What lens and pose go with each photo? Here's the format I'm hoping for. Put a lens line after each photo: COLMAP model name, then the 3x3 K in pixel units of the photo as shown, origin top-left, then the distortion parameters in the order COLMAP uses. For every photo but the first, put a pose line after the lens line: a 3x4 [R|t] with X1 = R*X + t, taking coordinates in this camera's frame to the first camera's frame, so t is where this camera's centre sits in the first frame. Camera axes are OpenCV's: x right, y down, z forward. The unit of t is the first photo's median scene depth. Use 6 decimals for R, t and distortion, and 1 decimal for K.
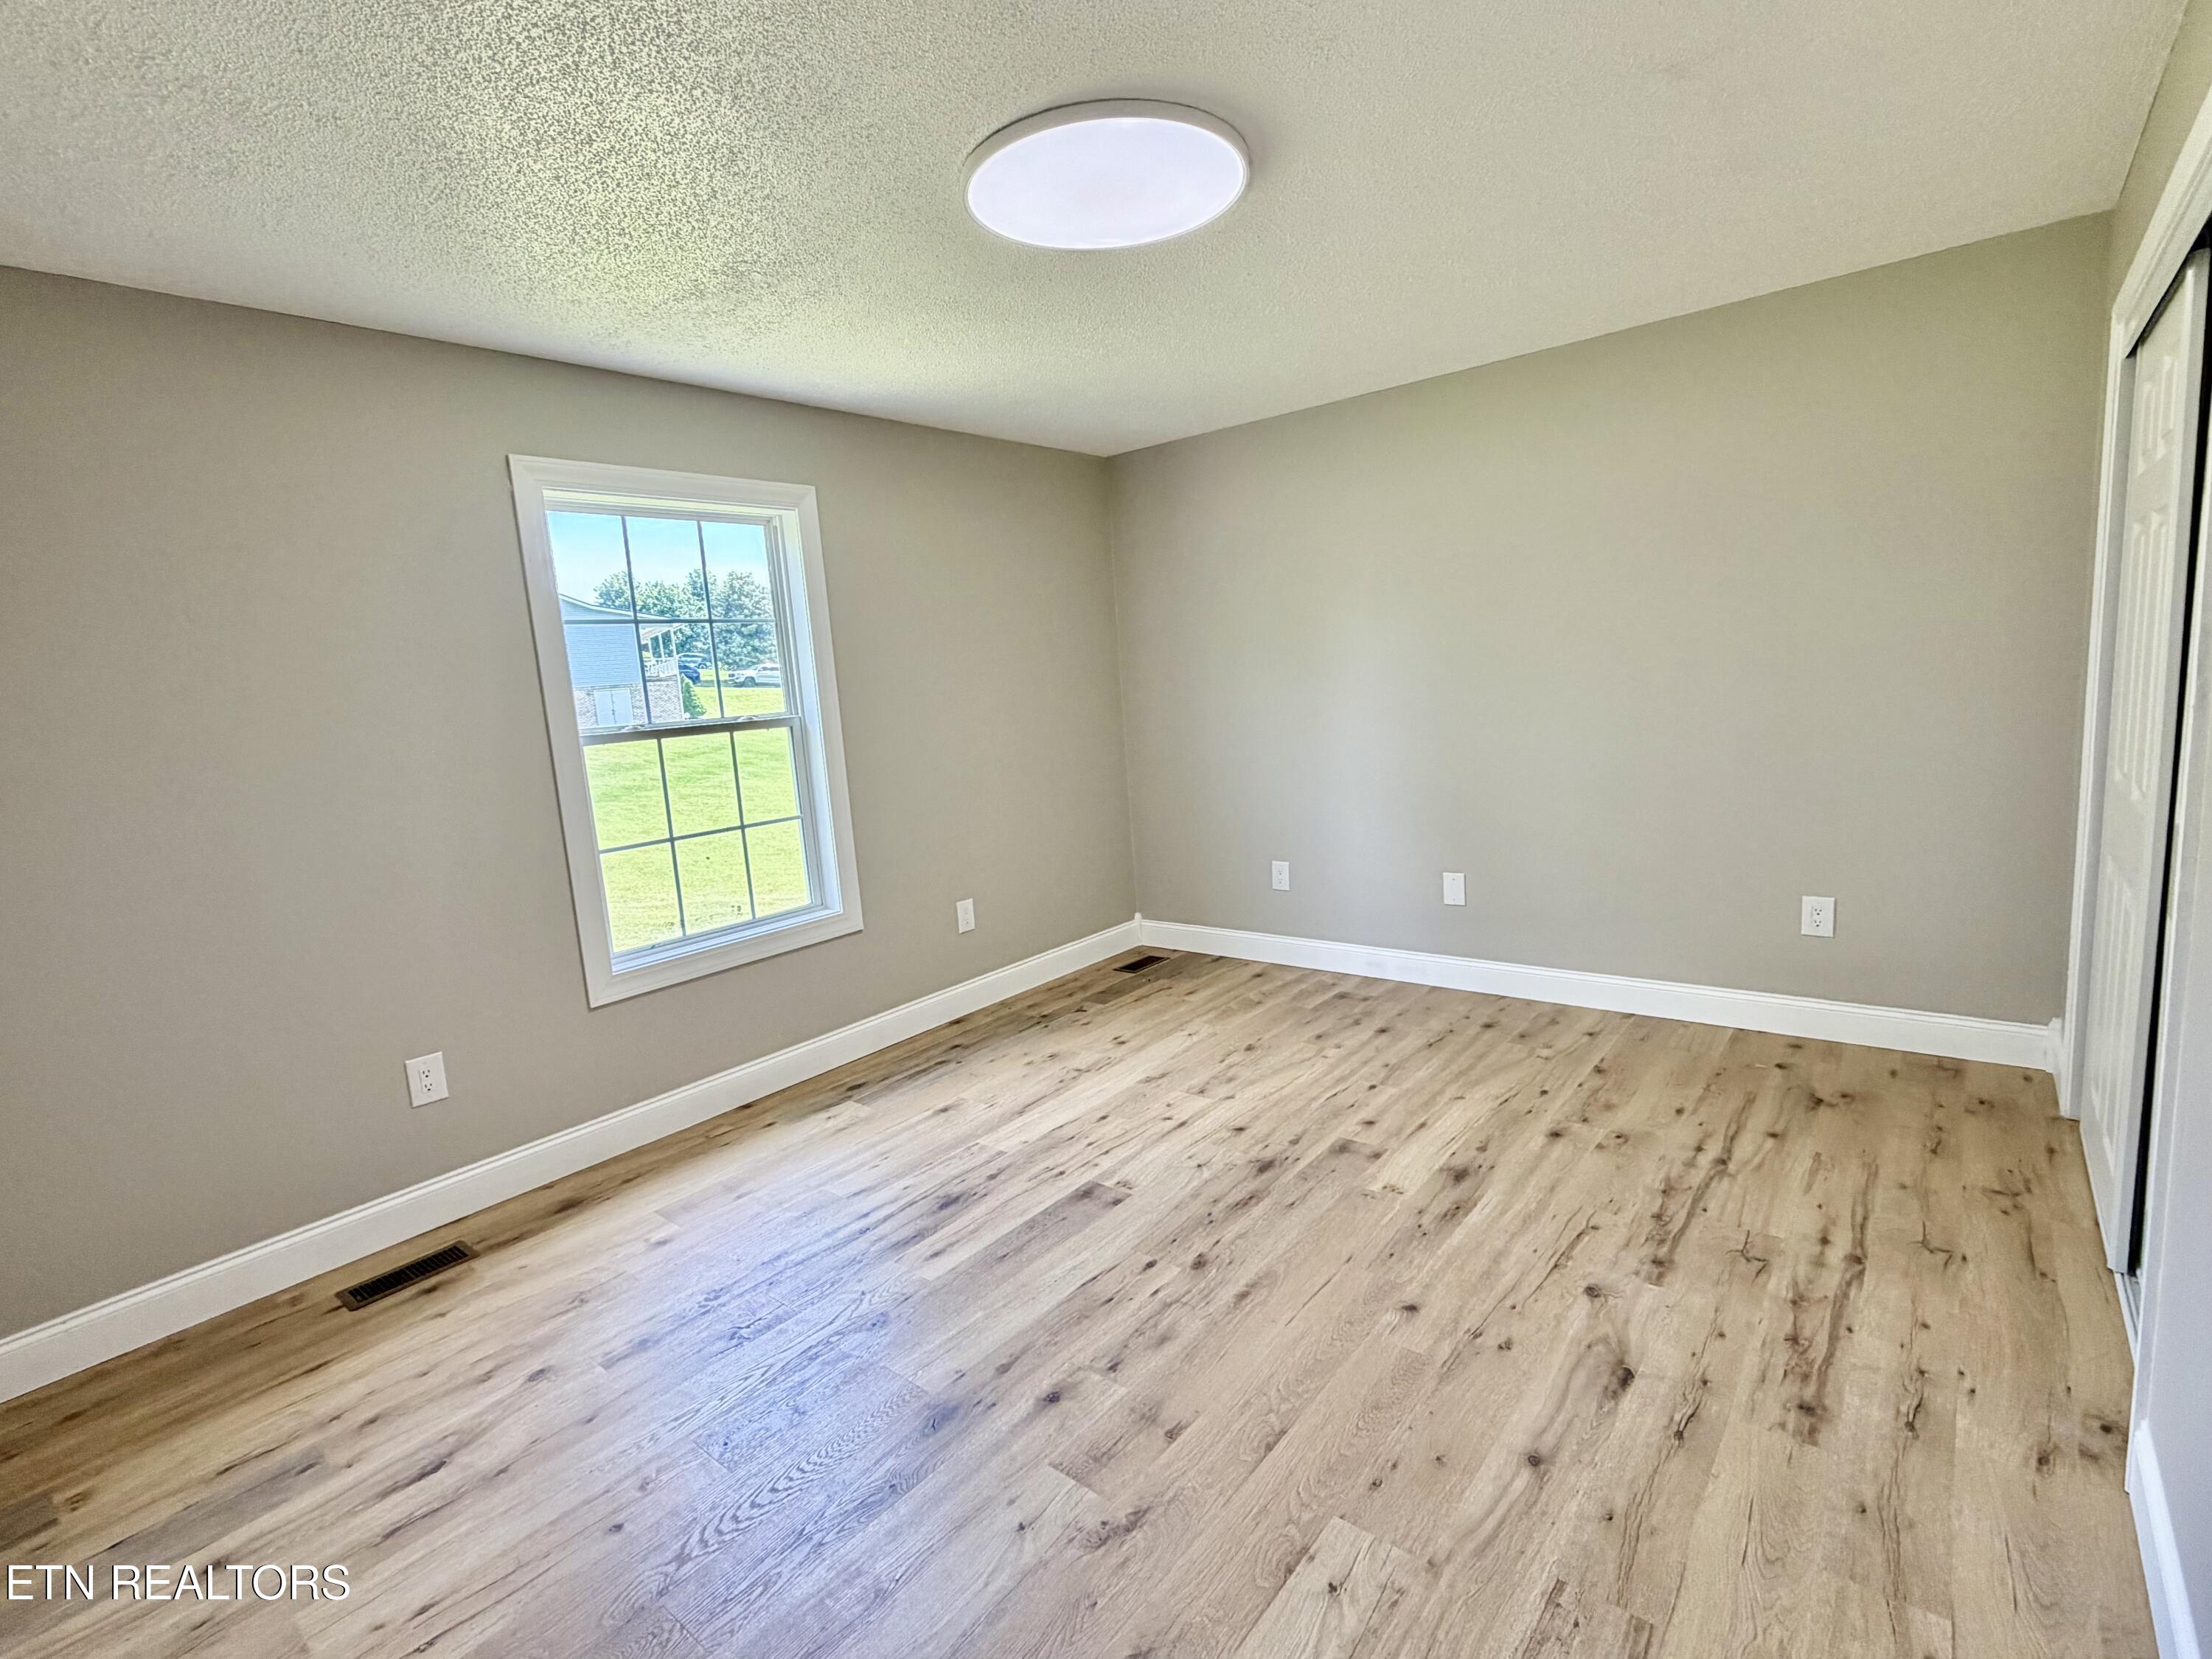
lens RADIAL K [[1032.4, 0, 1113.1], [0, 1032.4, 813.2], [0, 0, 1]] dist [-0.001037, -0.000217]
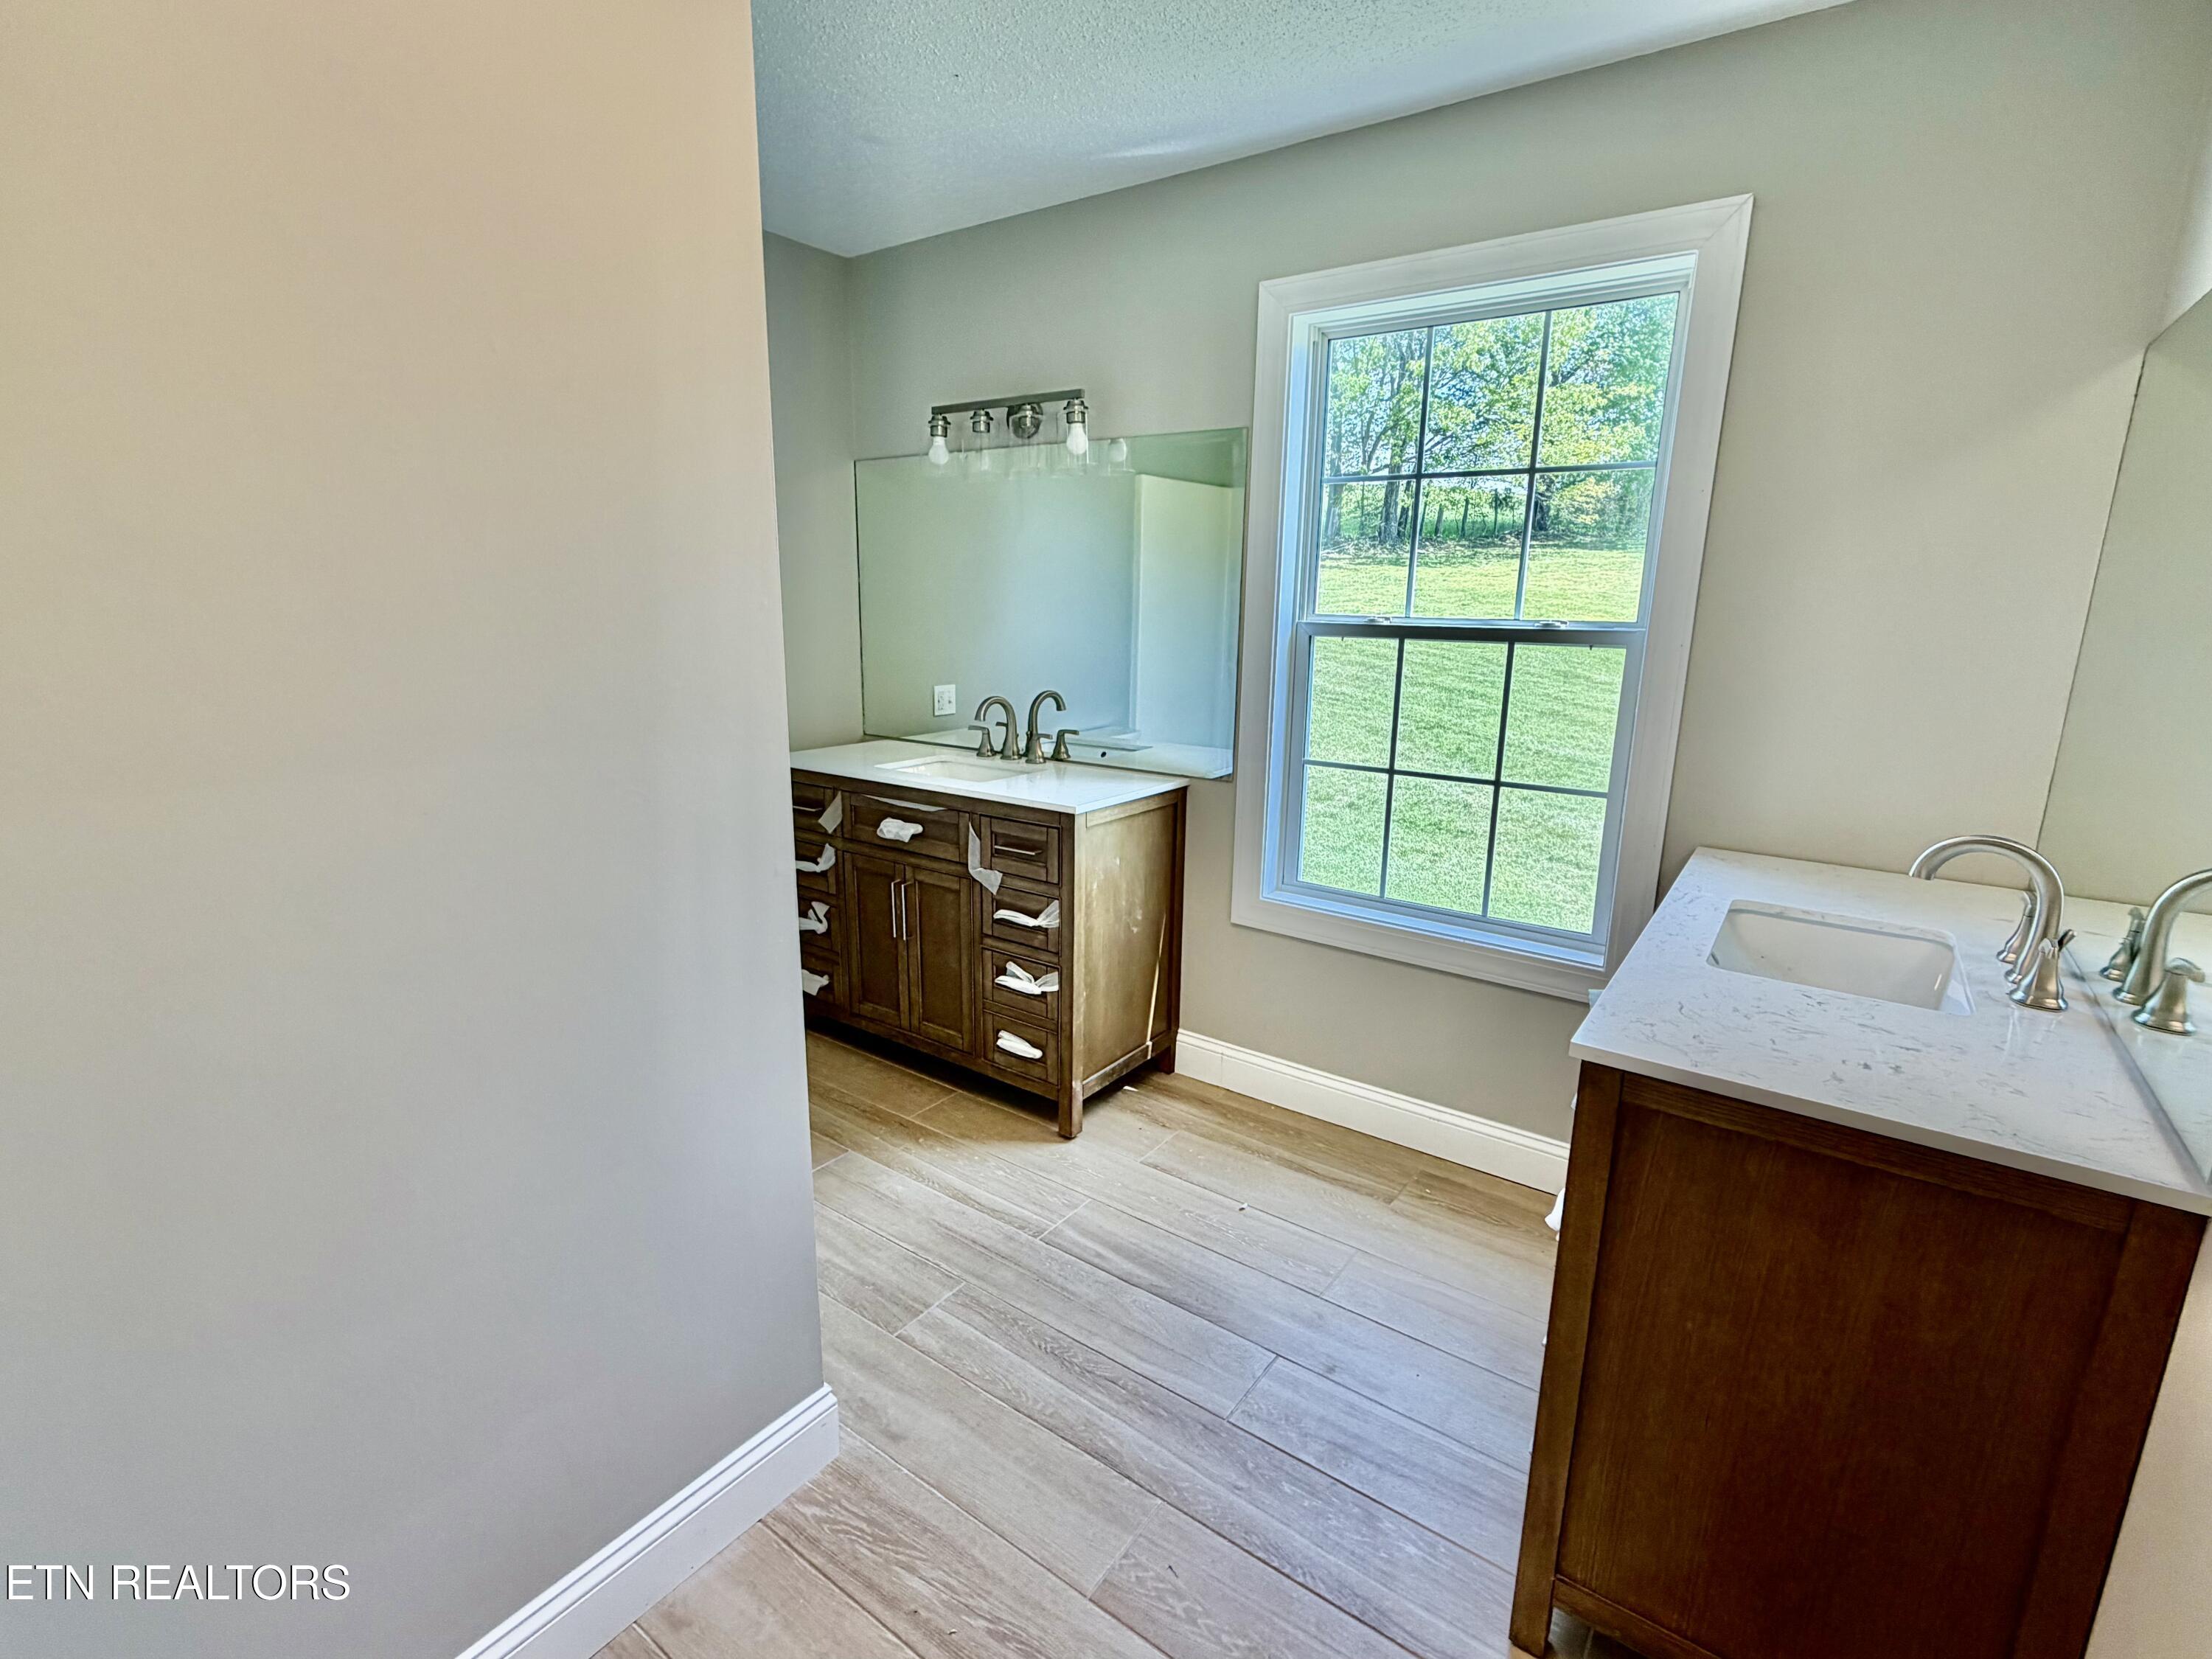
lens RADIAL K [[1032.4, 0, 1104.5], [0, 1032.4, 823.3], [0, 0, 1]] dist [-0.001037, -0.000217]
pose [[0.060254, 0.295709, -0.953376, 0.436467], [-0.147605, 0.947251, 0.284480, -0.181725], [0.987209, 0.123582, 0.100724, 1.041654]]
